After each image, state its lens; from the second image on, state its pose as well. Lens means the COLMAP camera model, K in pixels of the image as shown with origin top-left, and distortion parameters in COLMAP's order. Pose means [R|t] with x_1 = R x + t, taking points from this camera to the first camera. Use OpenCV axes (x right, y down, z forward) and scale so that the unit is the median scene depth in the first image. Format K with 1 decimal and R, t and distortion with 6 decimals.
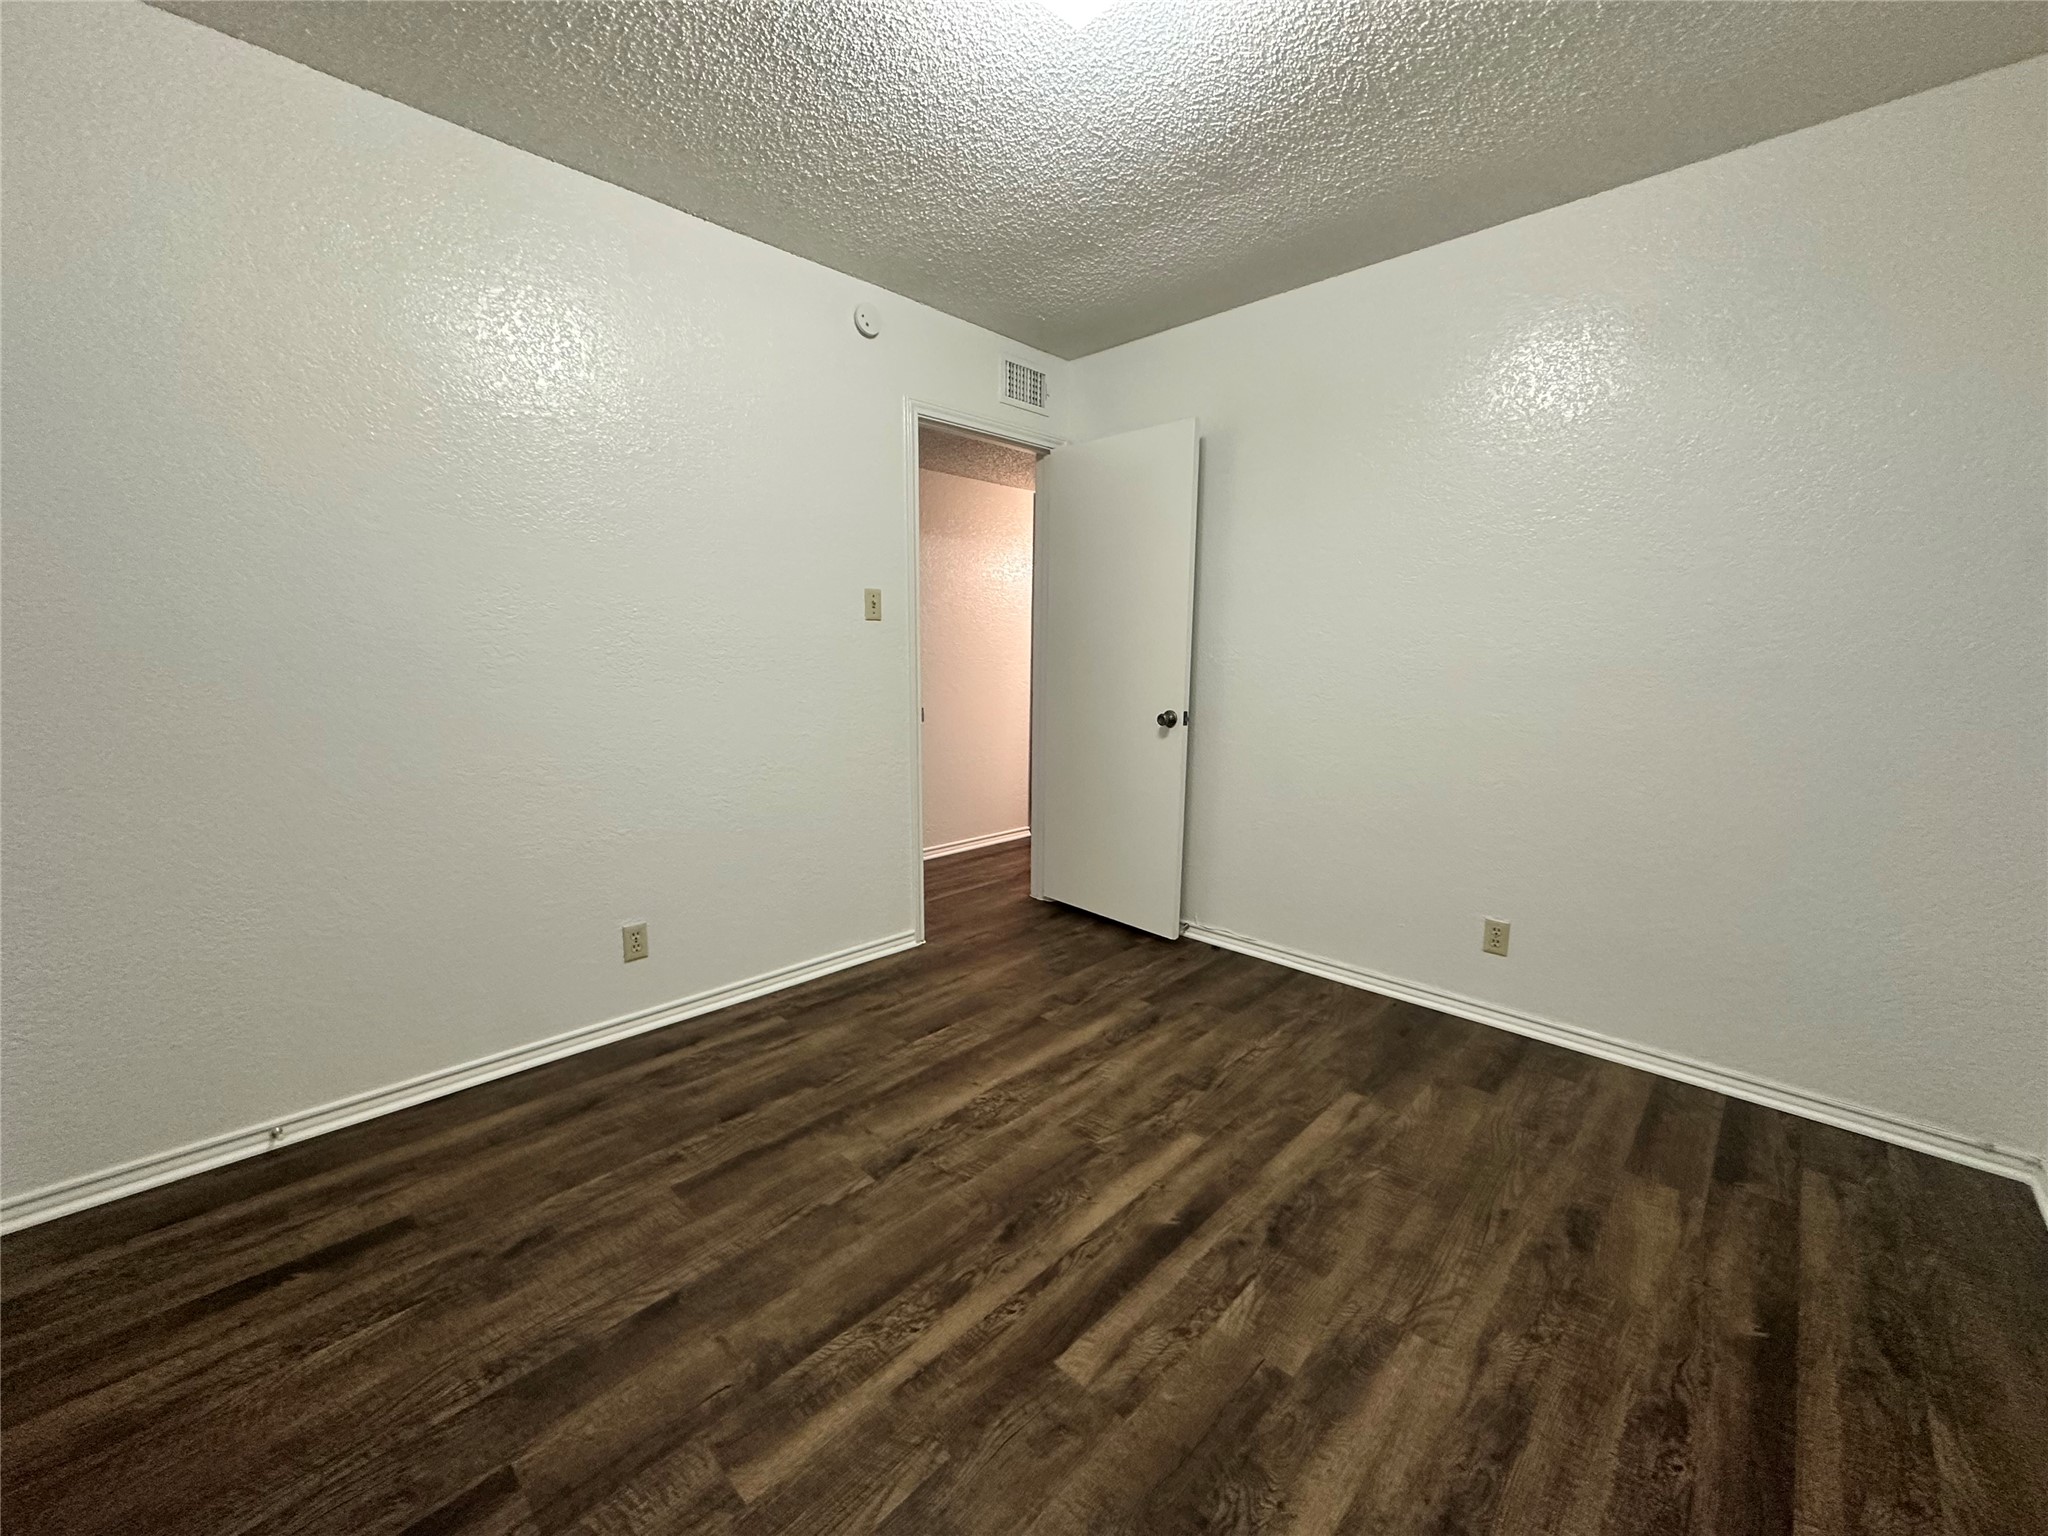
lens RADIAL K [[815.7, 0, 1024.0], [0, 815.7, 768.0], [0, 0, 1]] dist [-0.000155, 0.000124]
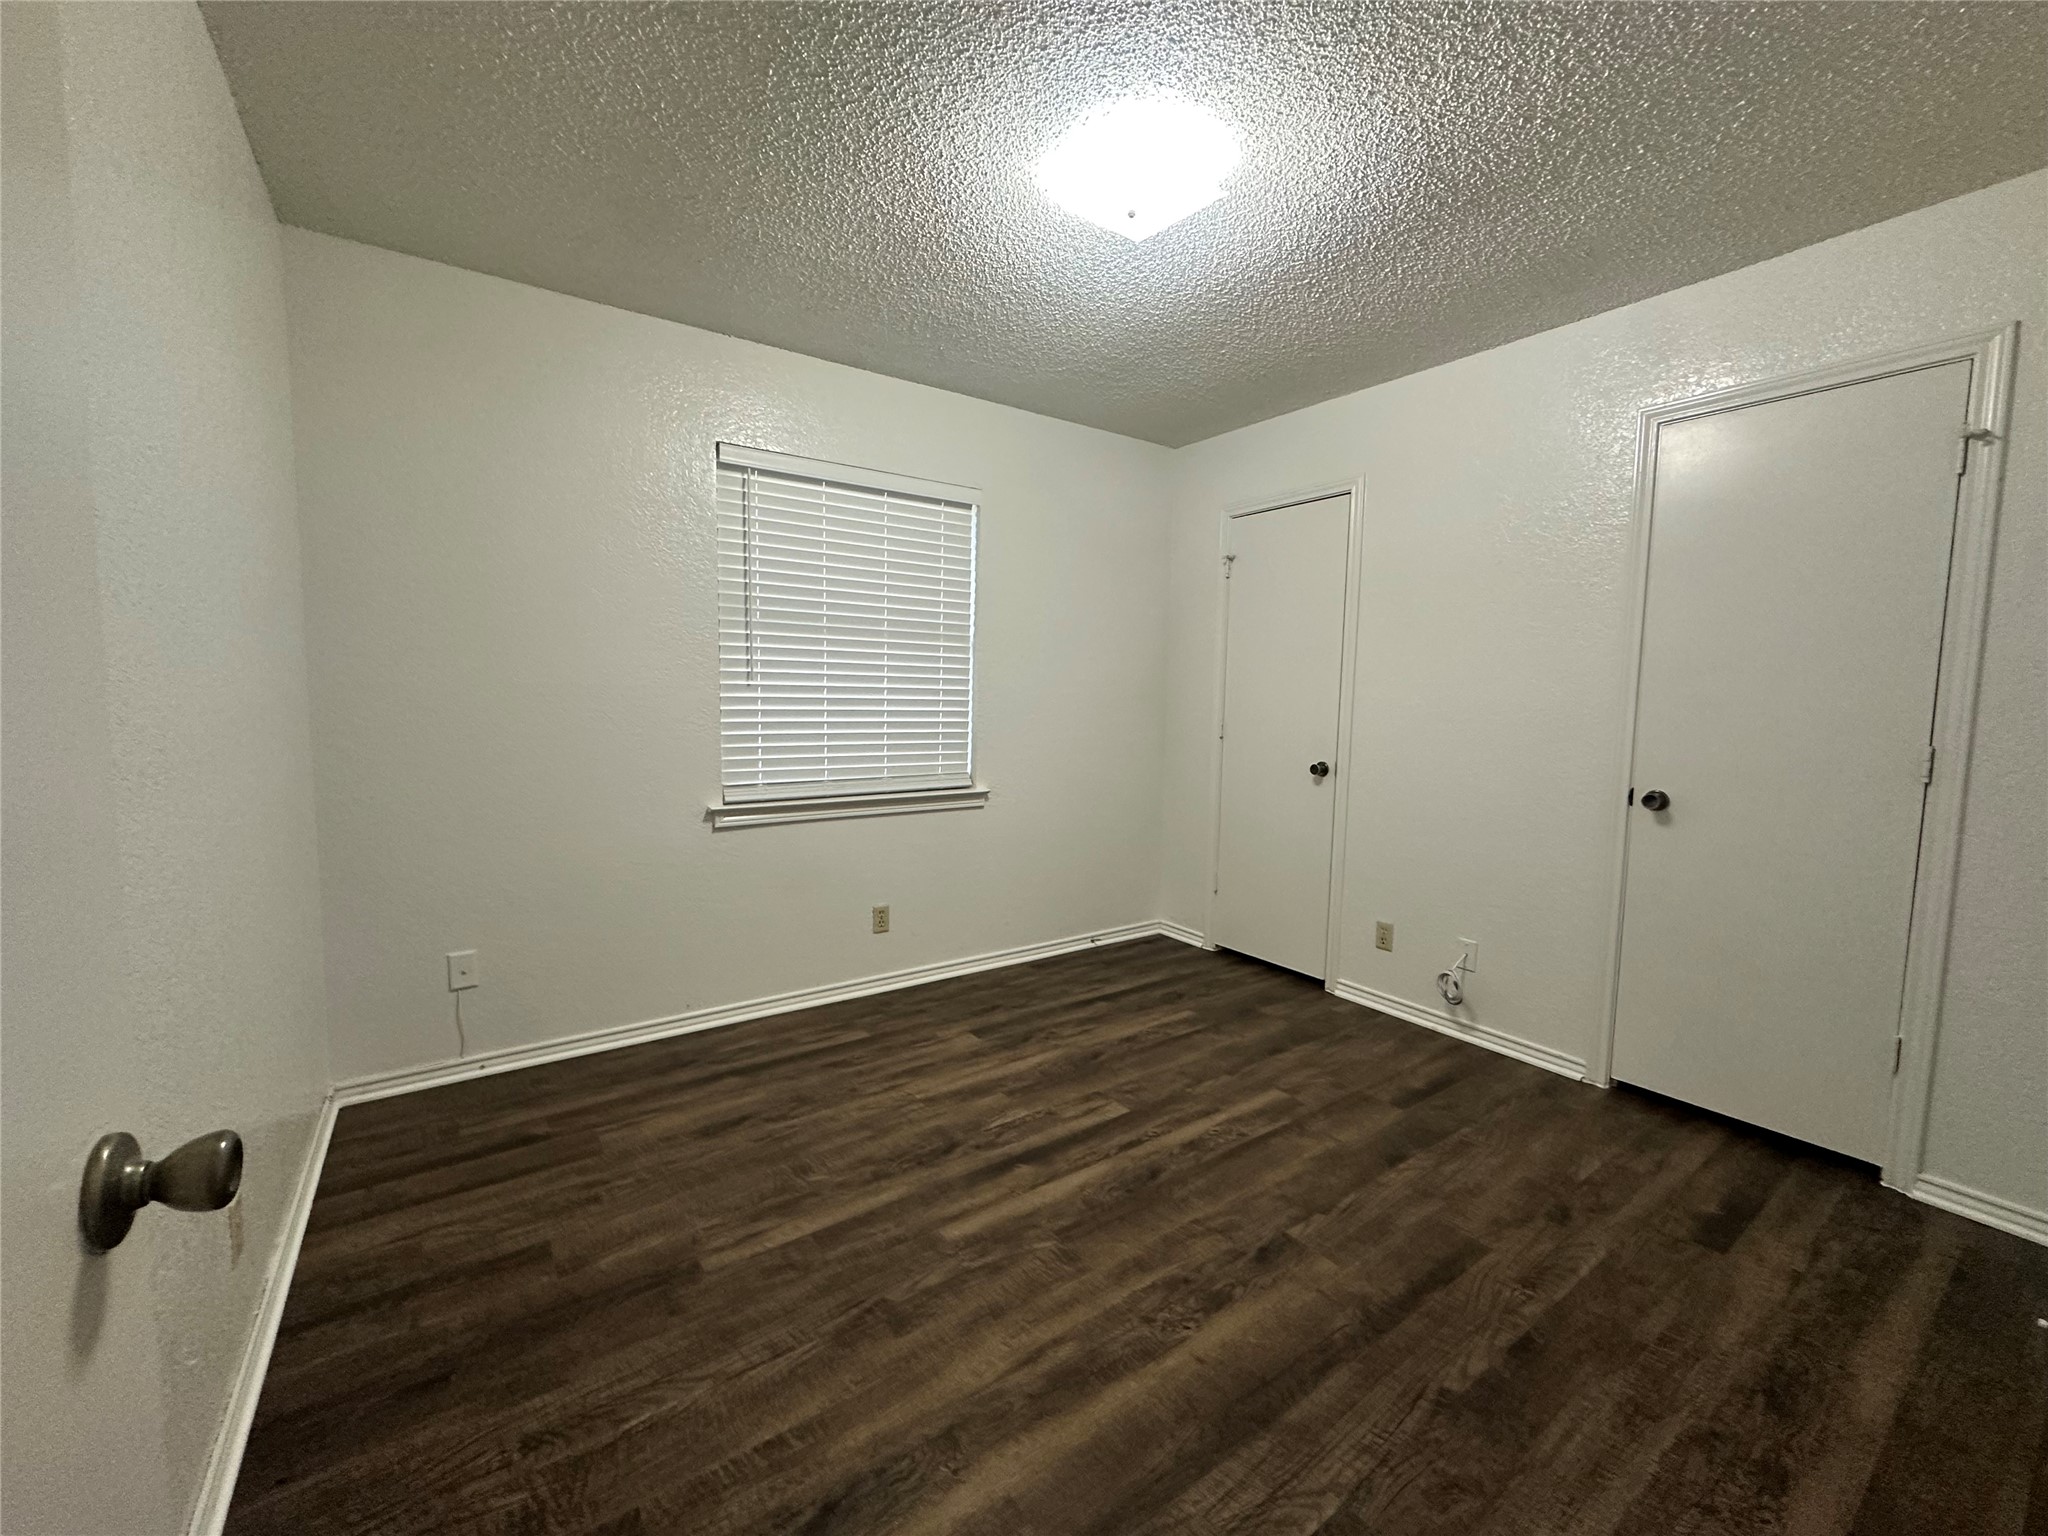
lens RADIAL K [[815.7, 0, 1024.0], [0, 815.7, 768.0], [0, 0, 1]] dist [-0.000155, 0.000124]
pose [[-0.981231, -0.042965, 0.187987, -0.027818], [0.003141, 0.971172, 0.238358, -0.303564], [-0.192809, 0.234474, -0.952810, 1.901203]]
